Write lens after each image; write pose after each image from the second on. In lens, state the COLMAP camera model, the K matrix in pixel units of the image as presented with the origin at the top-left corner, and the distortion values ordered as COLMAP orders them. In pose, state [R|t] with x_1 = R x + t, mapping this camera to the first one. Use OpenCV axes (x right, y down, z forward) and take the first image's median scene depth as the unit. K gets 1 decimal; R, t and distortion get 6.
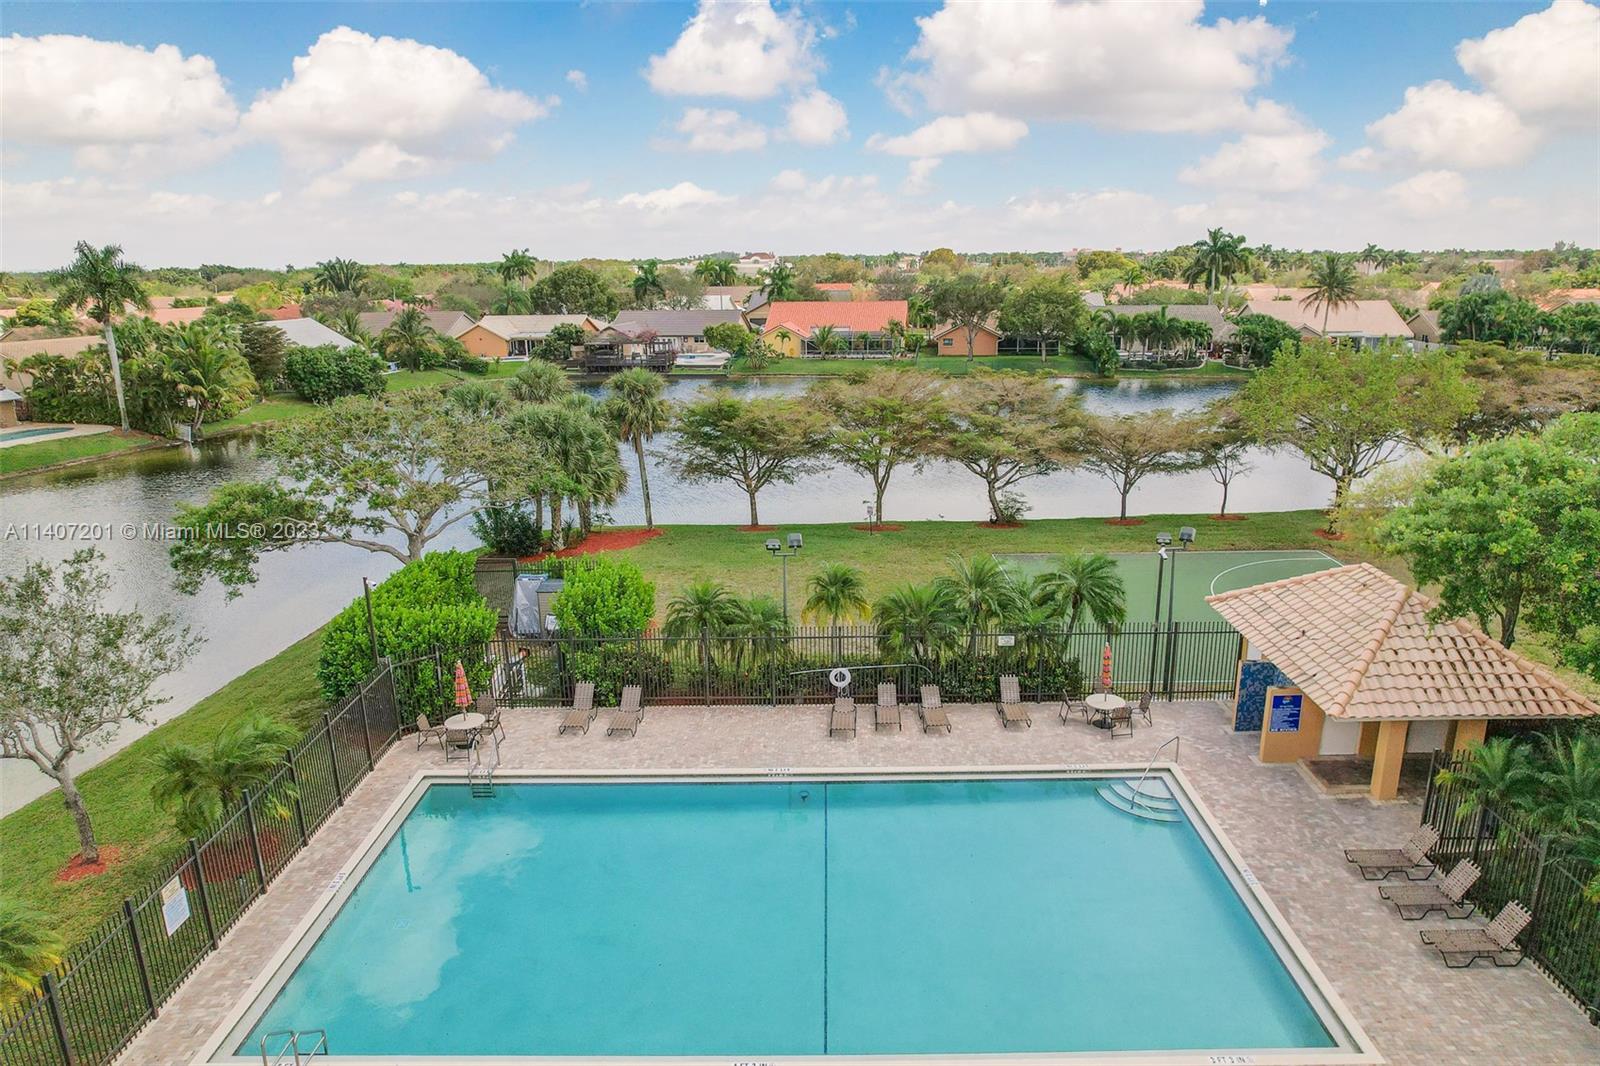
lens RADIAL K [[1026.2, 0, 813.2], [0, 1026.2, 541.5], [0, 0, 1]] dist [-0.079196, 0.073118]
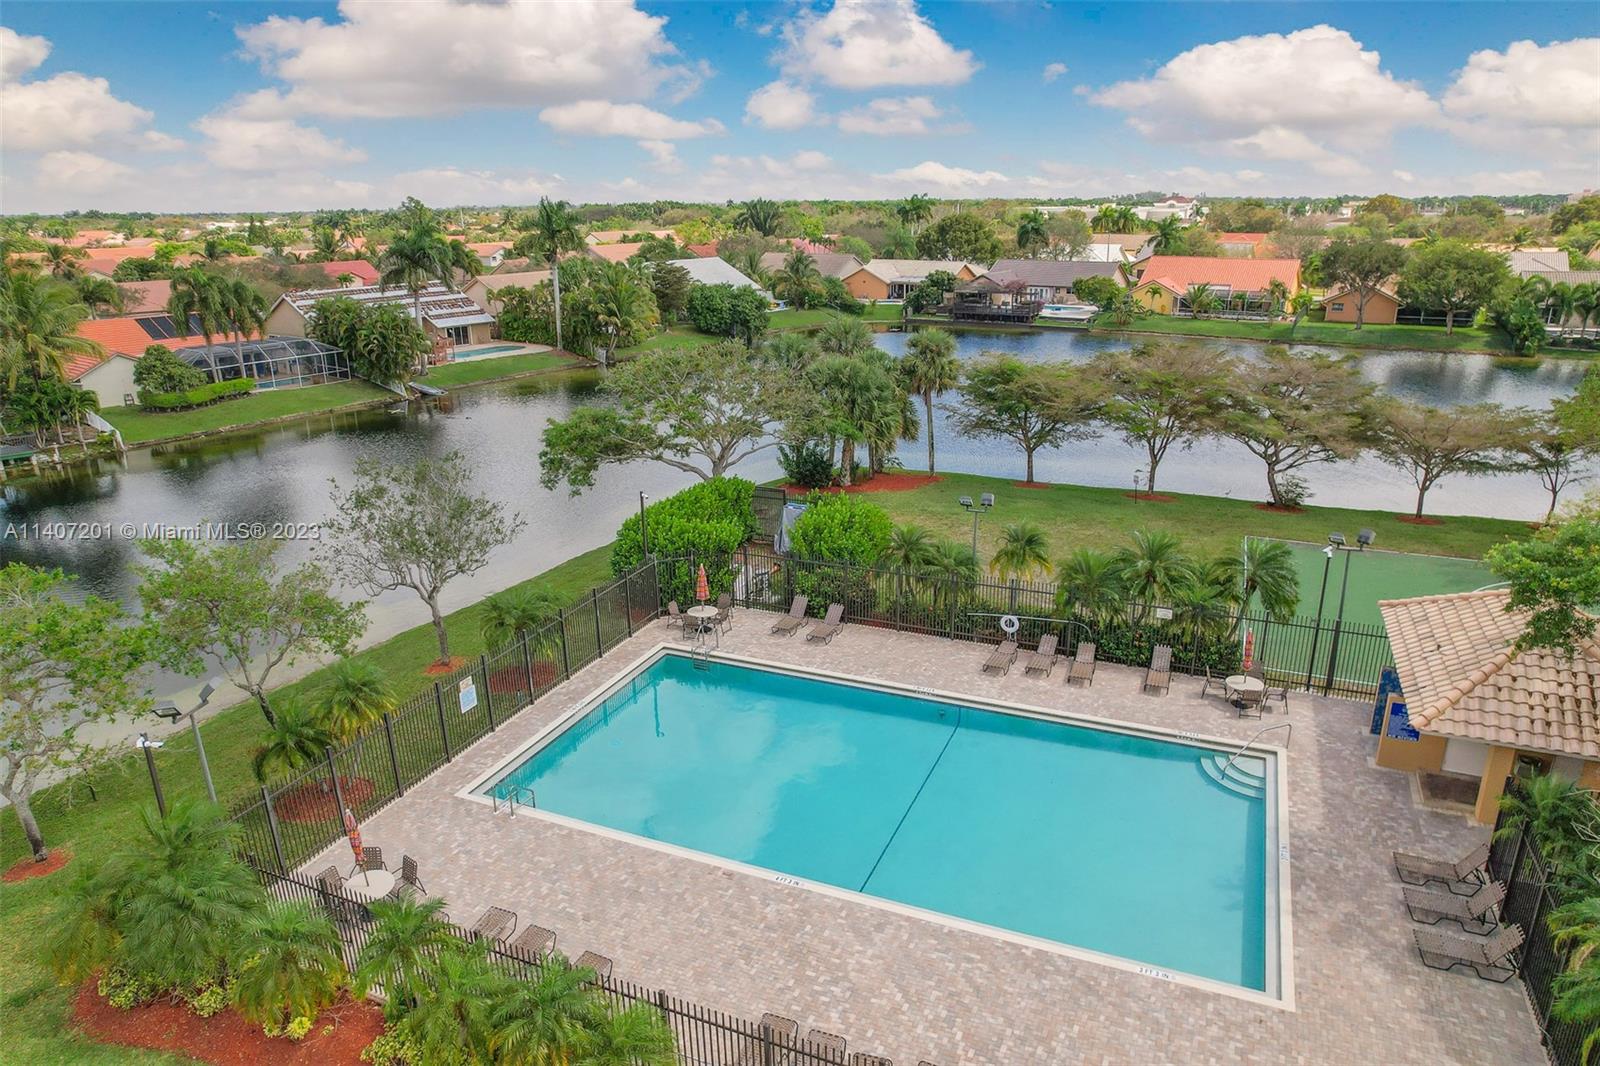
lens RADIAL K [[1026.2, 0, 813.2], [0, 1026.2, 541.5], [0, 0, 1]] dist [-0.079196, 0.073118]
pose [[0.923472, 0.125373, -0.362603, 0.140195], [-0.104348, 0.991549, 0.077084, -0.014060], [0.369203, -0.033348, 0.928750, -0.082694]]
